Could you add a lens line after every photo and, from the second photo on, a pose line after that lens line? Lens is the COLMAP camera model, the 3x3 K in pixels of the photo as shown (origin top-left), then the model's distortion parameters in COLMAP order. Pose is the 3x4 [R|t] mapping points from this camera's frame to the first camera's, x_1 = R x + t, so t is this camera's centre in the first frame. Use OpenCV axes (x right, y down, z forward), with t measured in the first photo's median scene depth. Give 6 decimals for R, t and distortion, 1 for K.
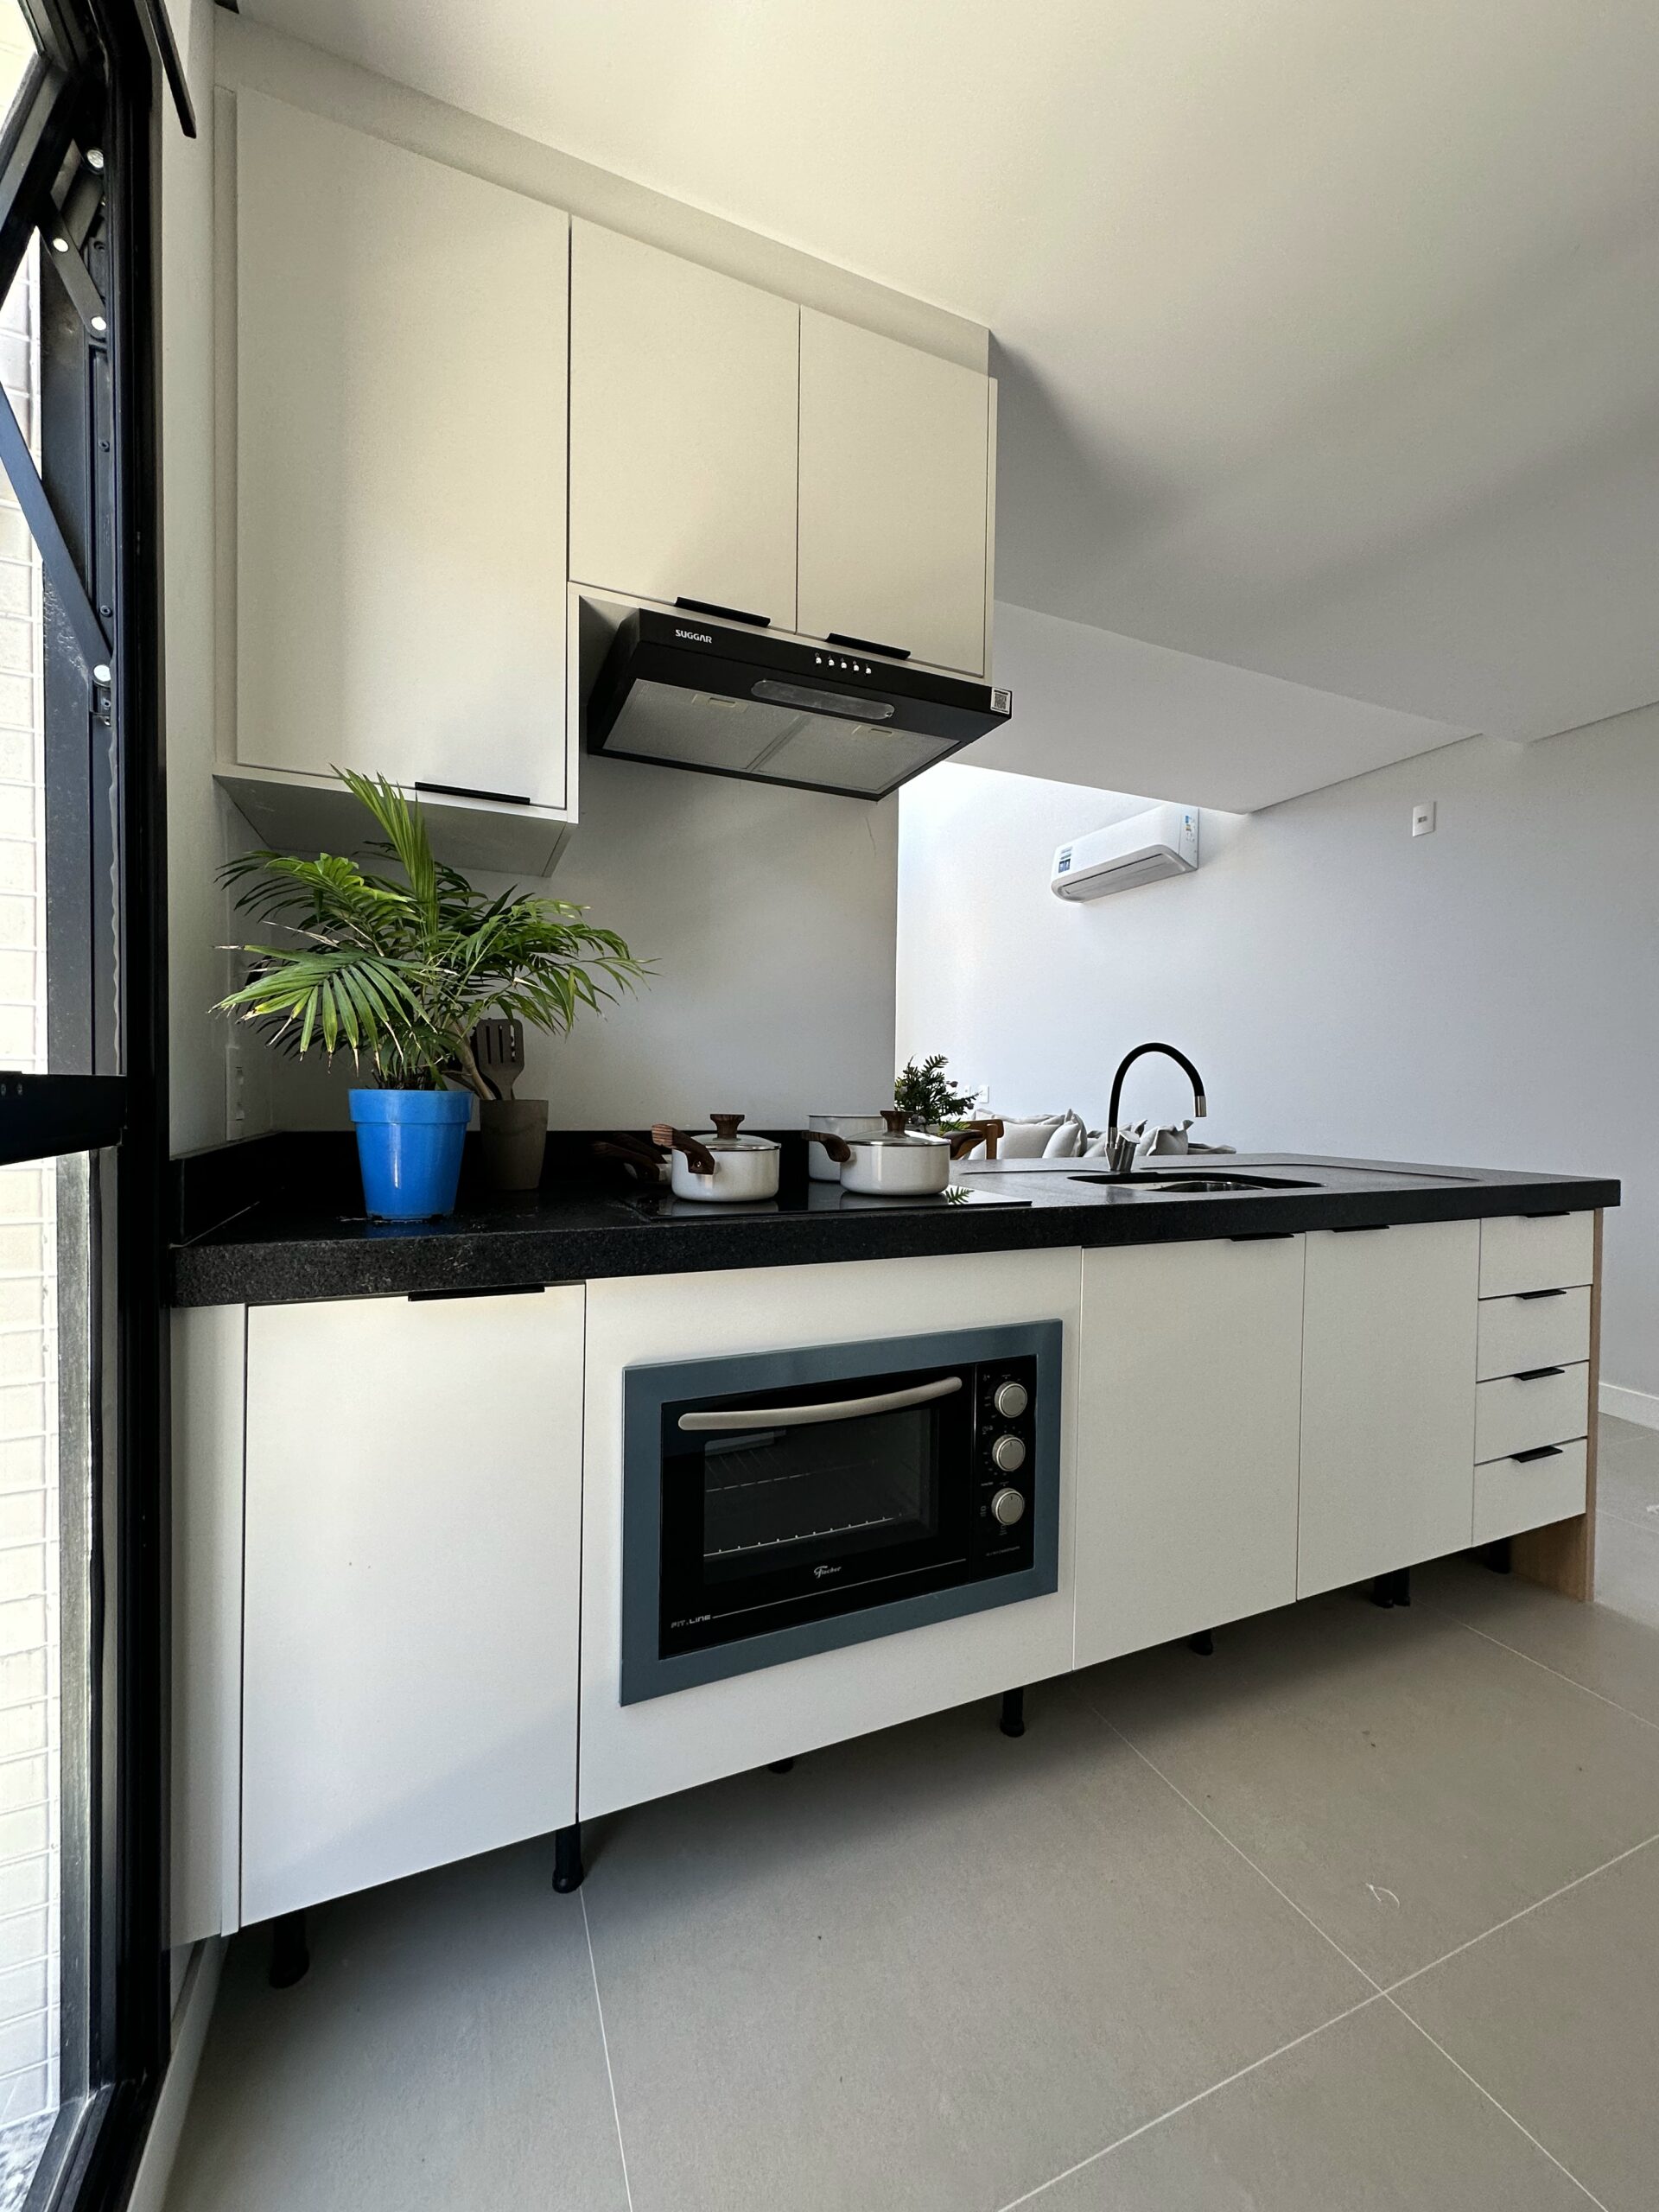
lens RADIAL K [[885.6, 0, 814.0], [0, 885.6, 1108.5], [0, 0, 1]] dist [0.003077, 0.000131]
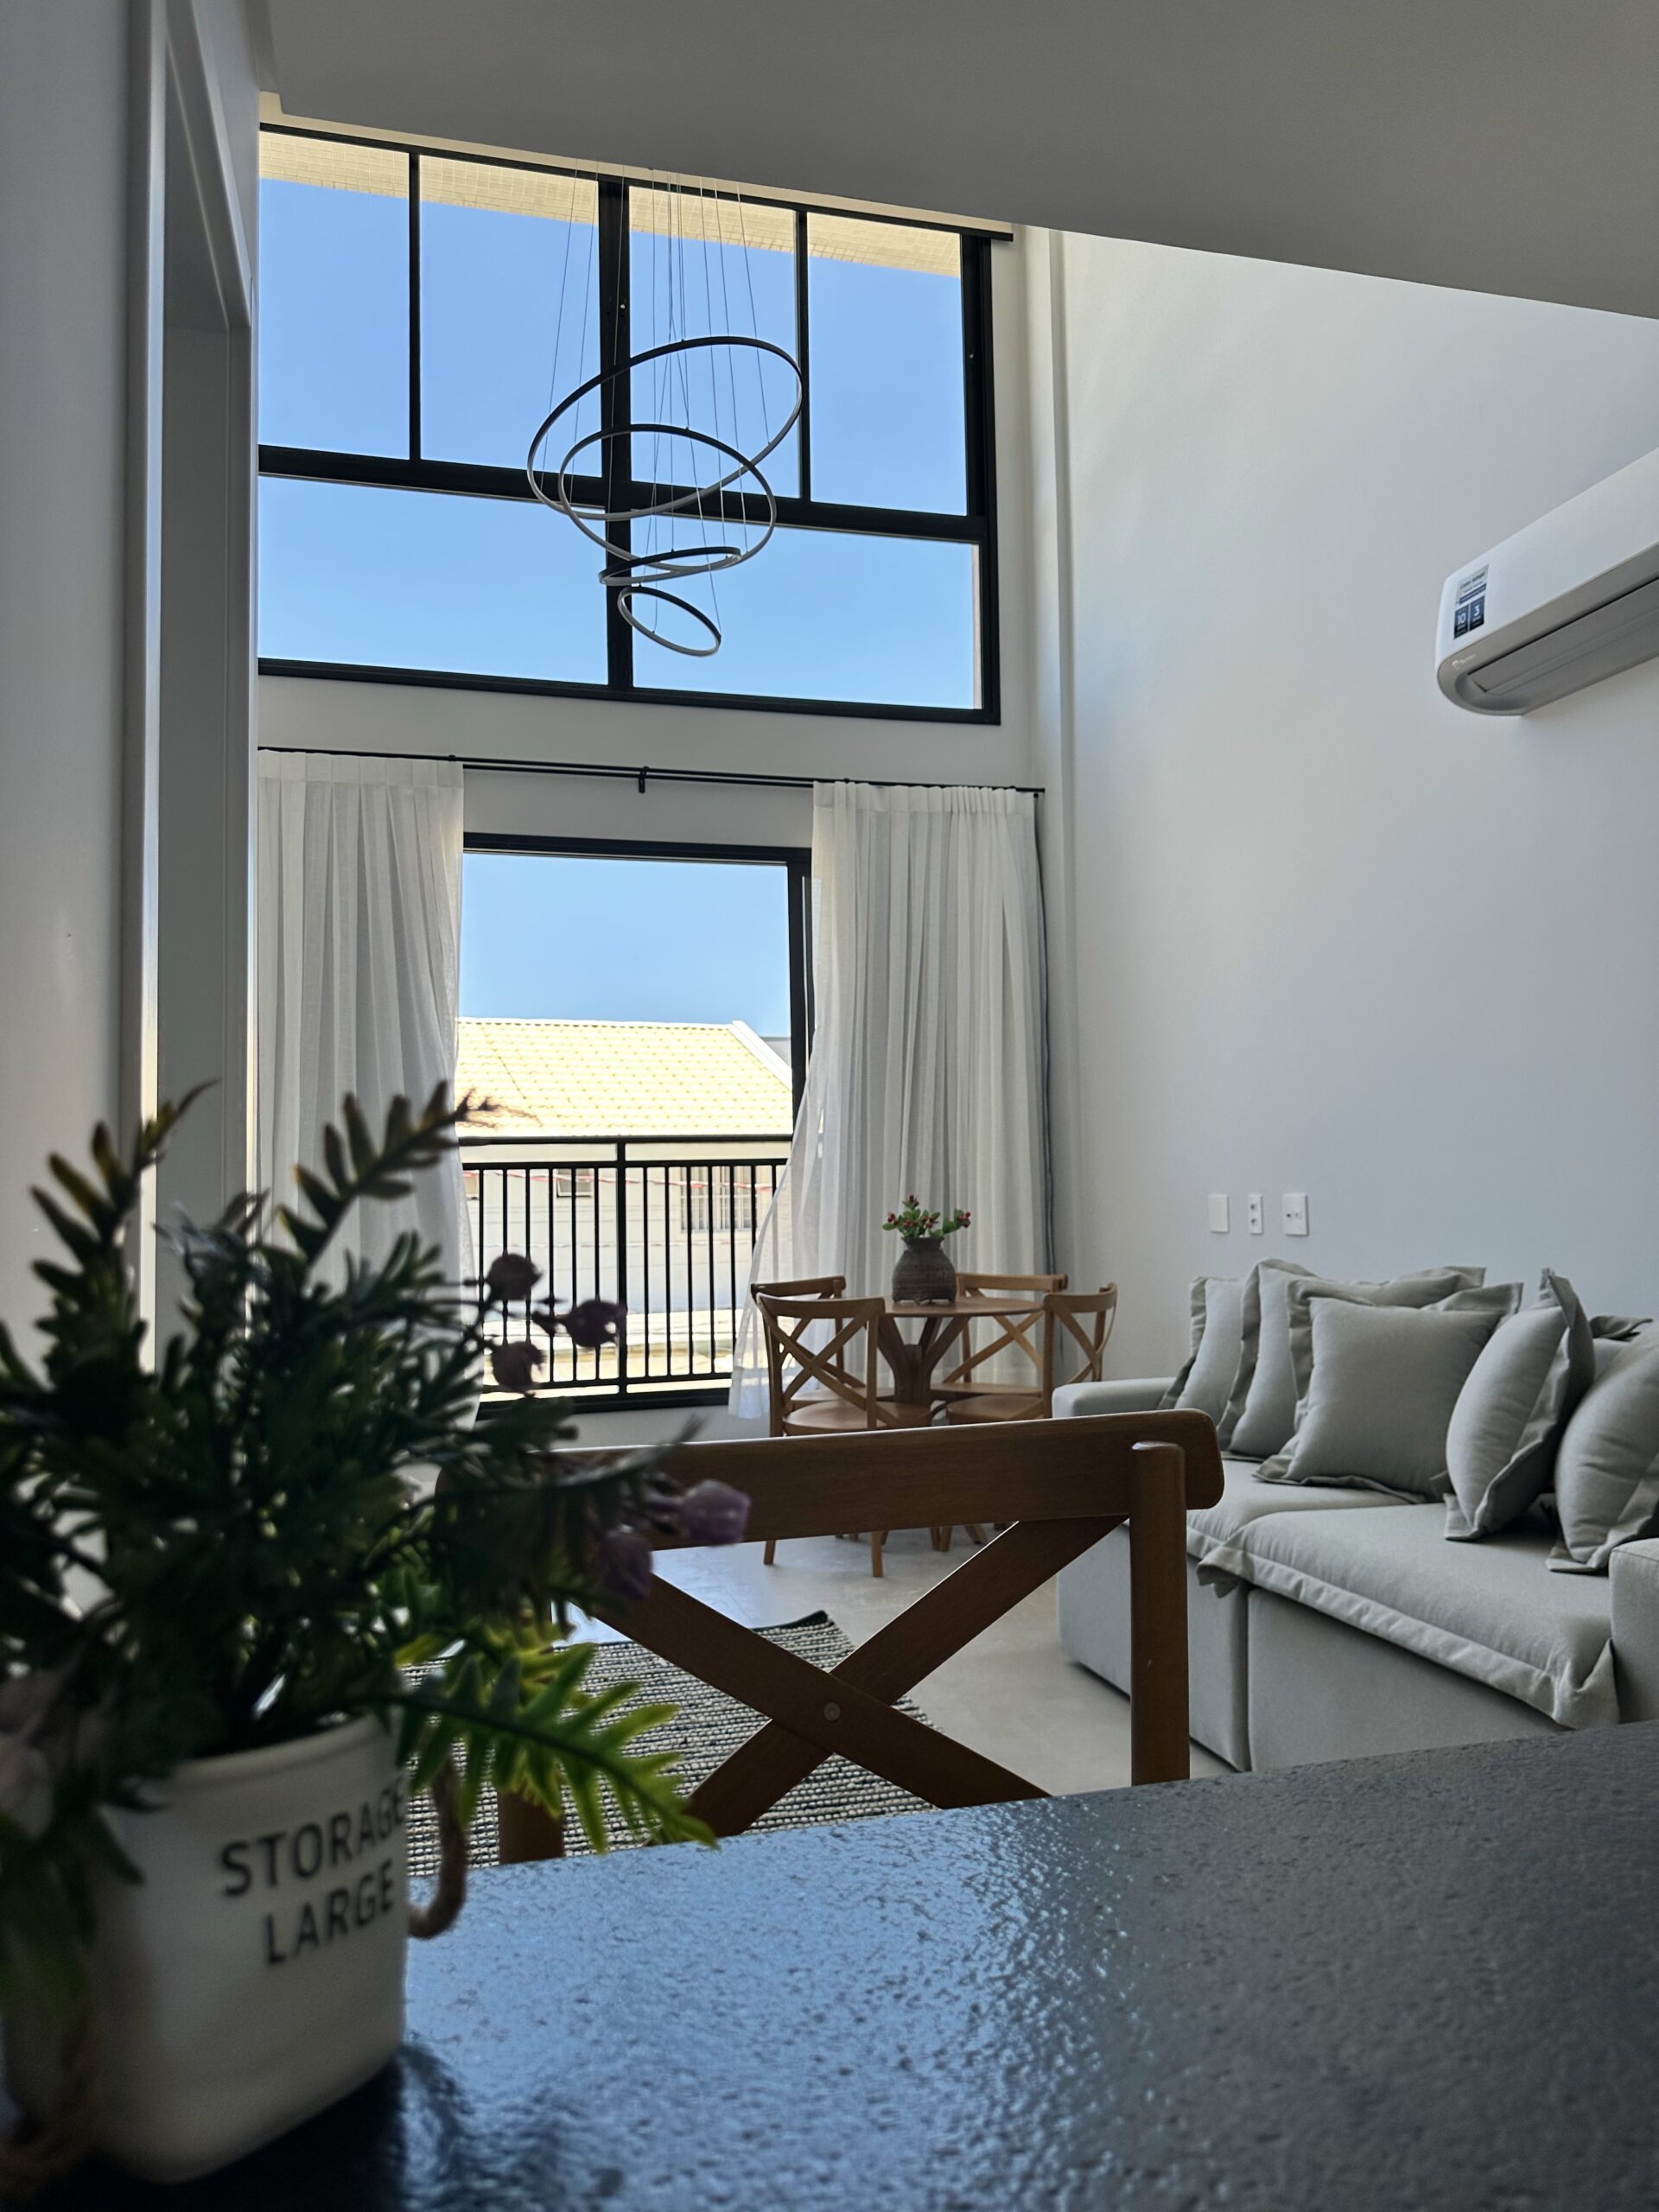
lens RADIAL K [[1534.1, 0, 827.0], [0, 1534.1, 1111.6], [0, 0, 1]] dist [0.104367, -0.163124]
pose [[0.991182, -0.038006, -0.126941, 0.342239], [0.027928, 0.996384, -0.080243, -0.061238], [0.129532, 0.075990, 0.988659, 1.261068]]
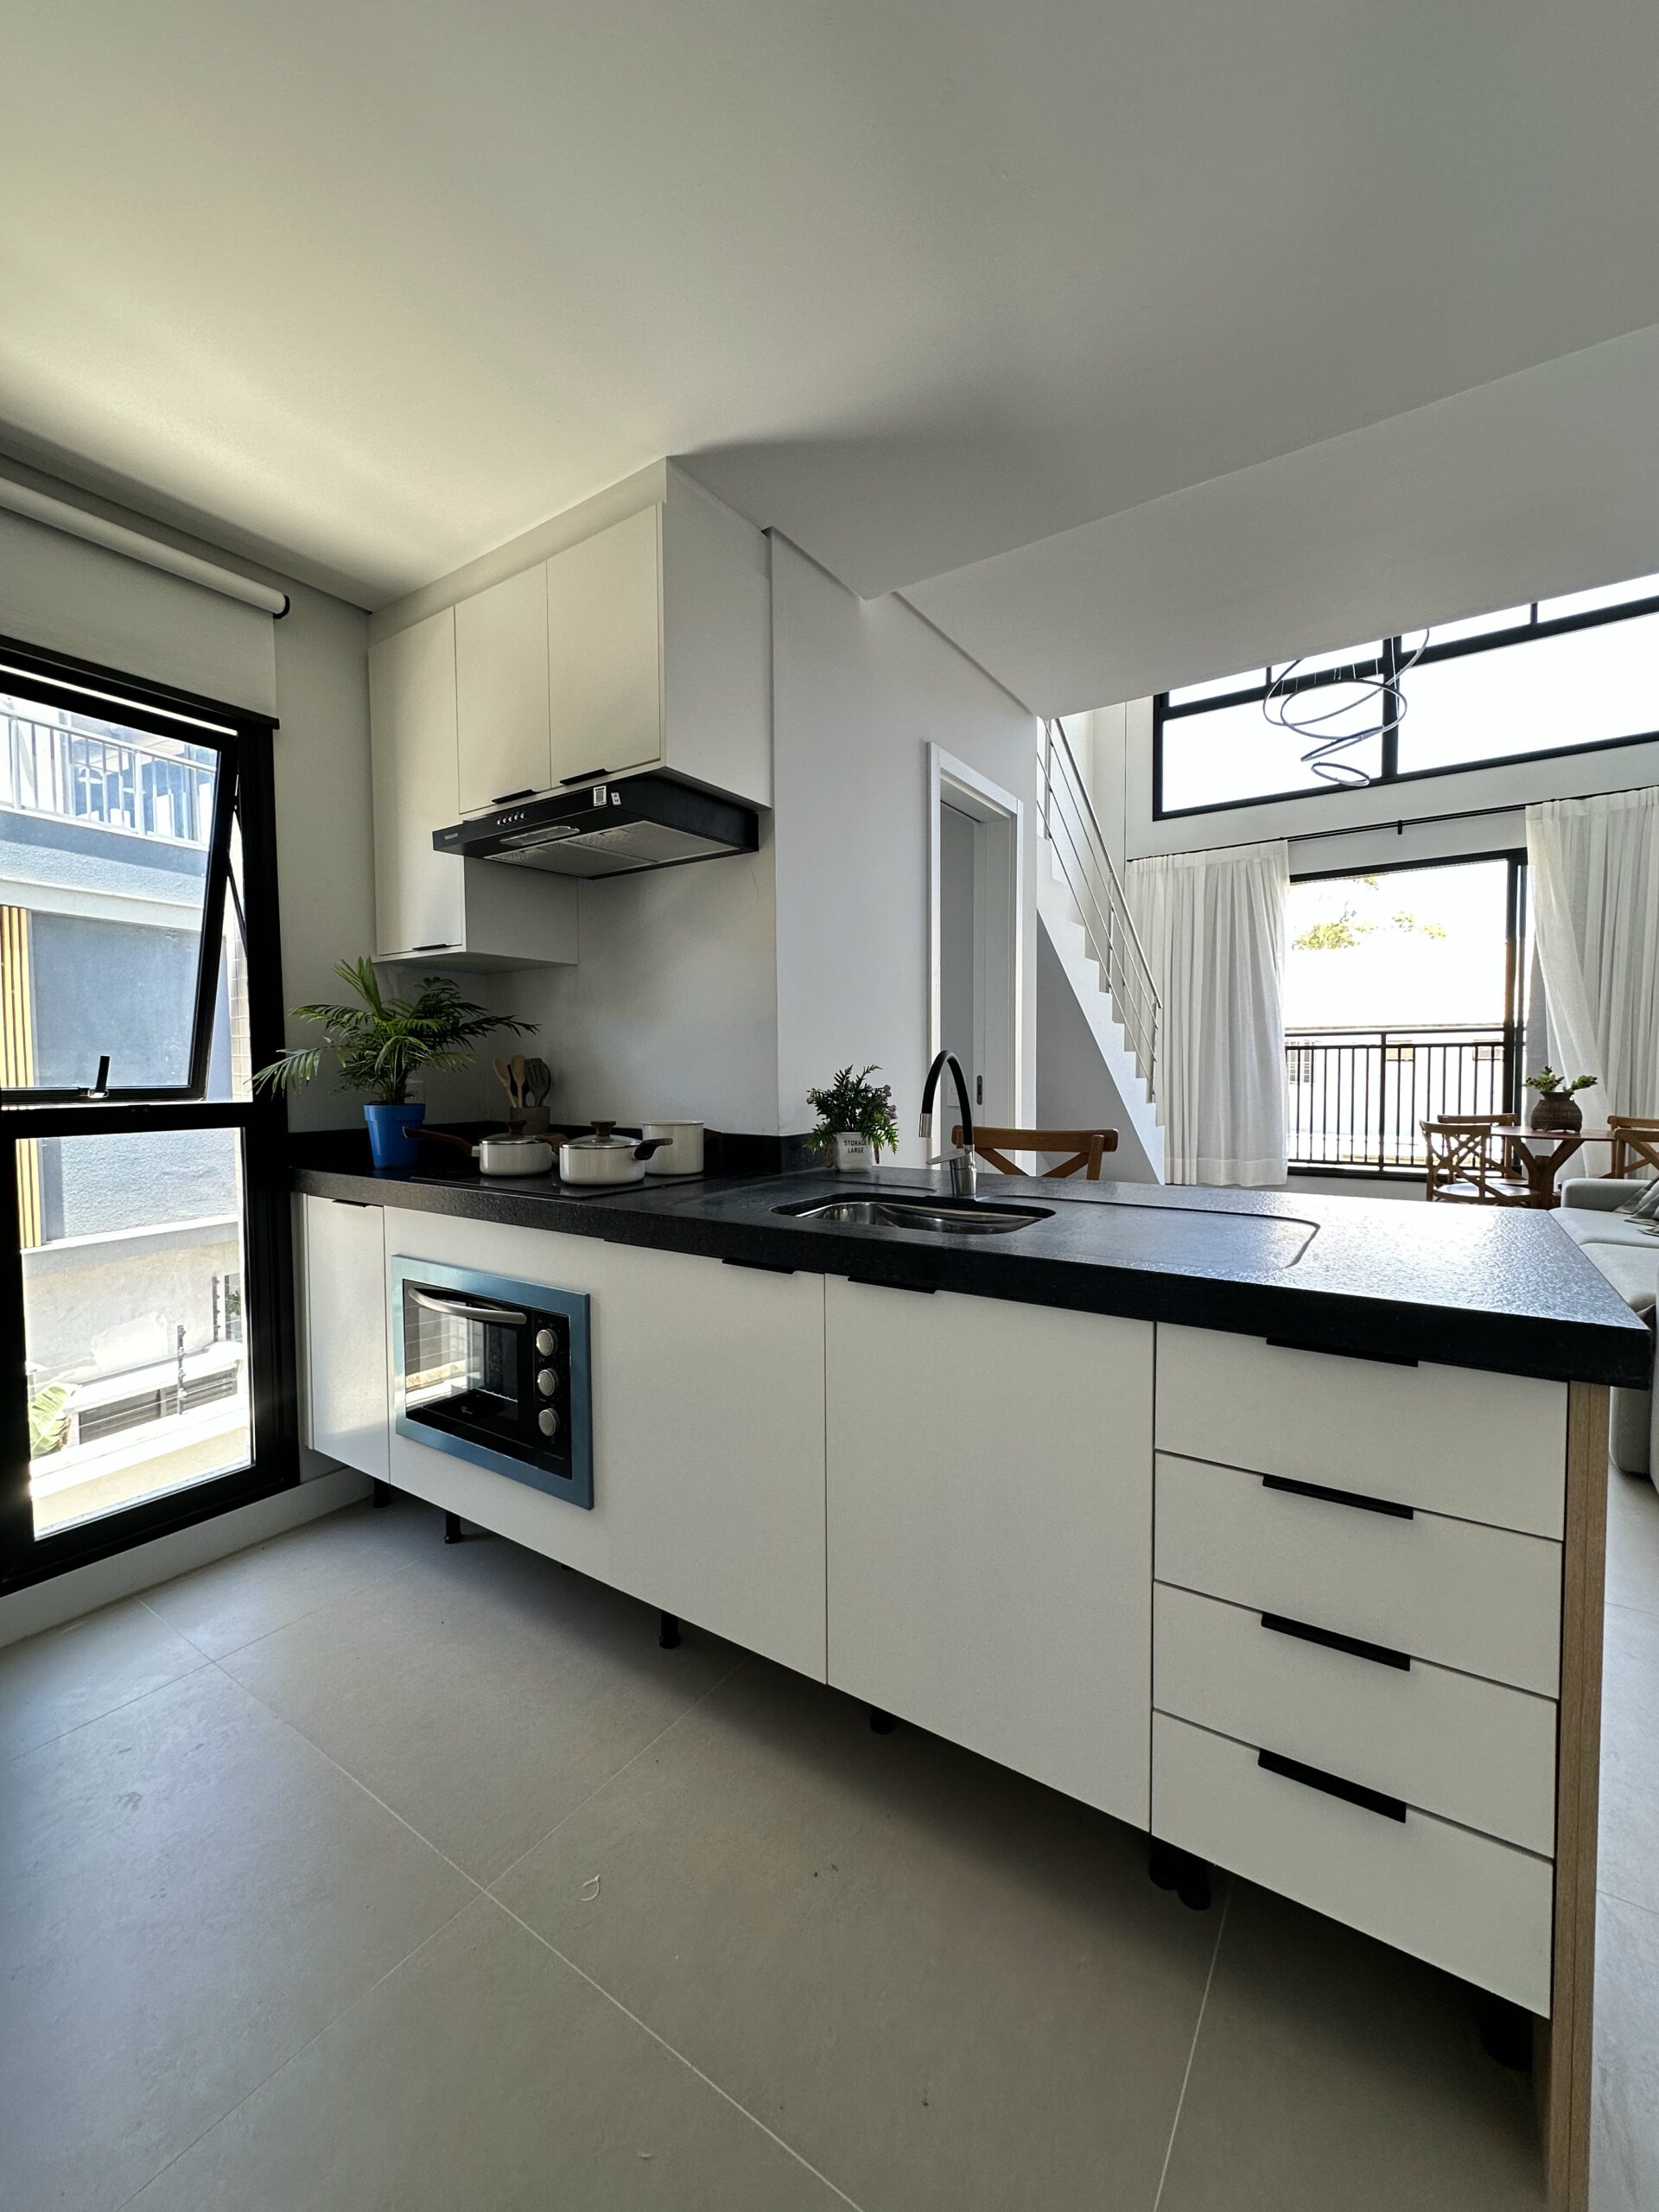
lens RADIAL K [[877.6, 0, 836.8], [0, 877.6, 1105.9], [0, 0, 1]] dist [0.003785, 0.000252]
pose [[0.550496, 0.019432, -0.834612, 1.530897], [-0.004129, 0.999780, 0.020555, -0.053529], [0.834828, -0.007869, 0.550455, 0.631994]]
